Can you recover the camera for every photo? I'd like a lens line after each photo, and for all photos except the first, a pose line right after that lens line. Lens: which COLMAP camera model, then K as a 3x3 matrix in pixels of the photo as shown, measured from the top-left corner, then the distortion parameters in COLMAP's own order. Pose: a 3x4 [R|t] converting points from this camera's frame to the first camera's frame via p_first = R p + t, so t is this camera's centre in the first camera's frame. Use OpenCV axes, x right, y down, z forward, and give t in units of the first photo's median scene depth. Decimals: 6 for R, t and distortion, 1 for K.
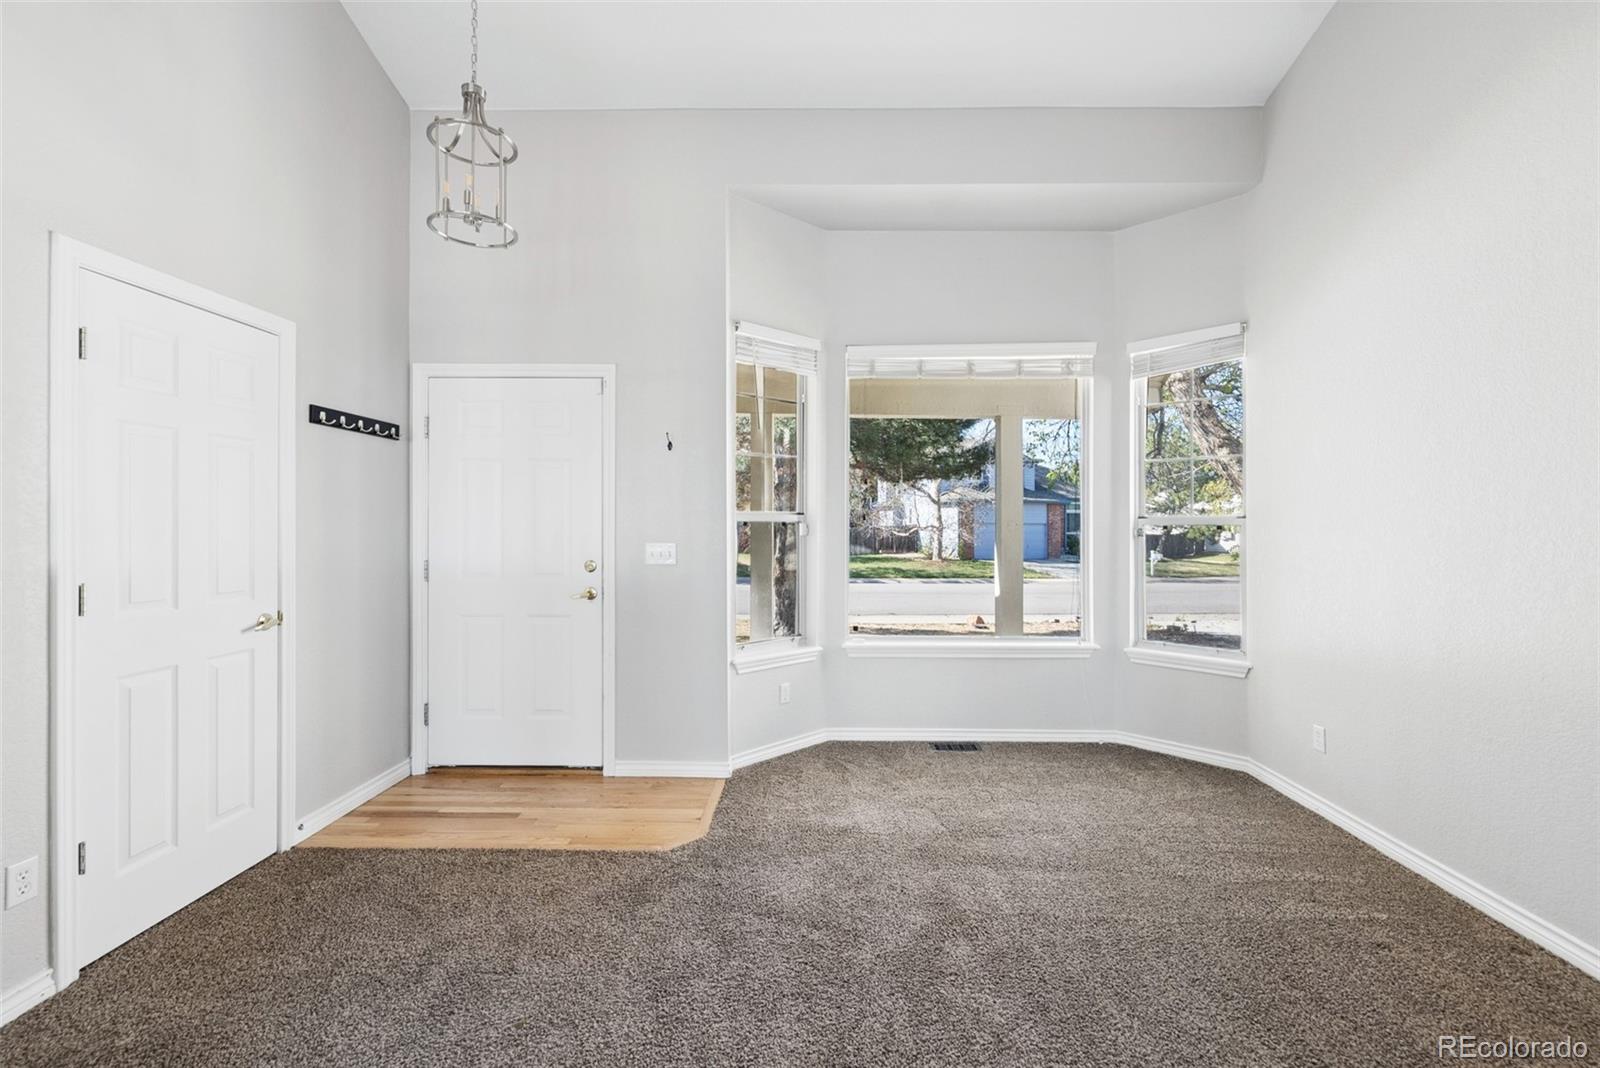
lens RADIAL K [[683.2, 0, 806.5], [0, 683.2, 530.0], [0, 0, 1]] dist [-0.001070, -0.000298]
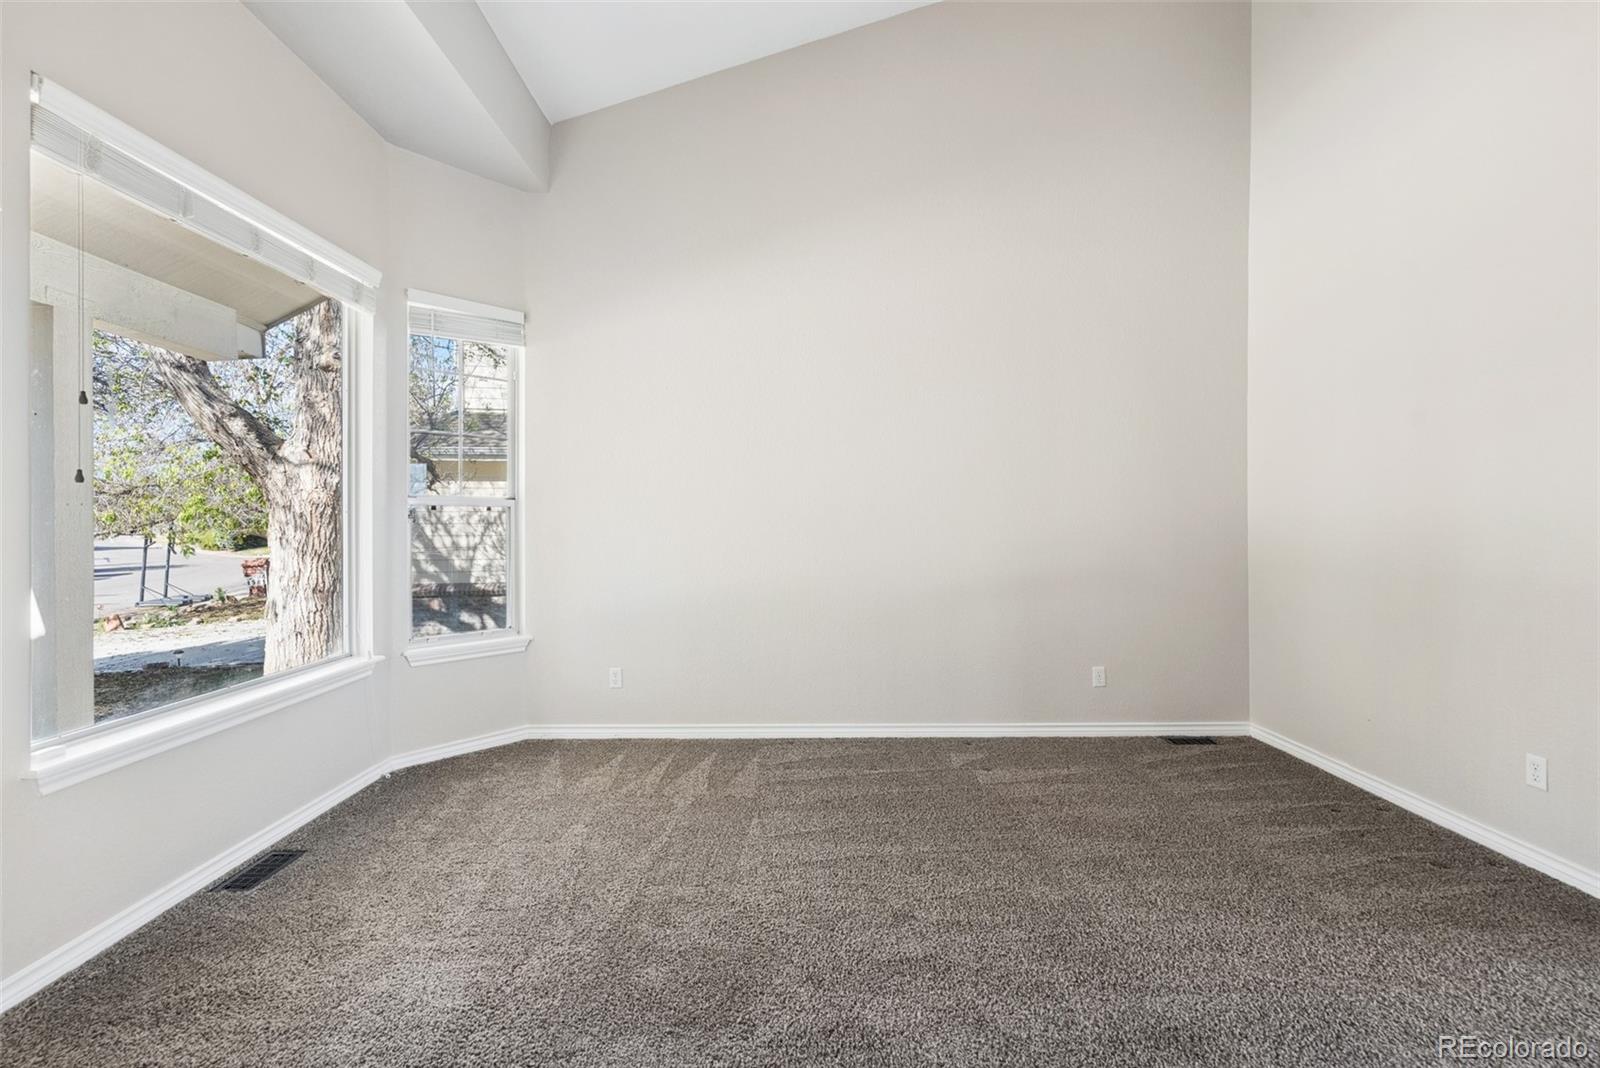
lens RADIAL K [[706.5, 0, 800.0], [0, 706.5, 534.0], [0, 0, 1]] dist [0.000121, -0.000501]
pose [[-0.050215, -0.017413, 0.998587, -0.436840], [0.012554, 0.999758, 0.018064, 0.019513], [-0.998660, 0.013443, -0.049984, 0.582412]]
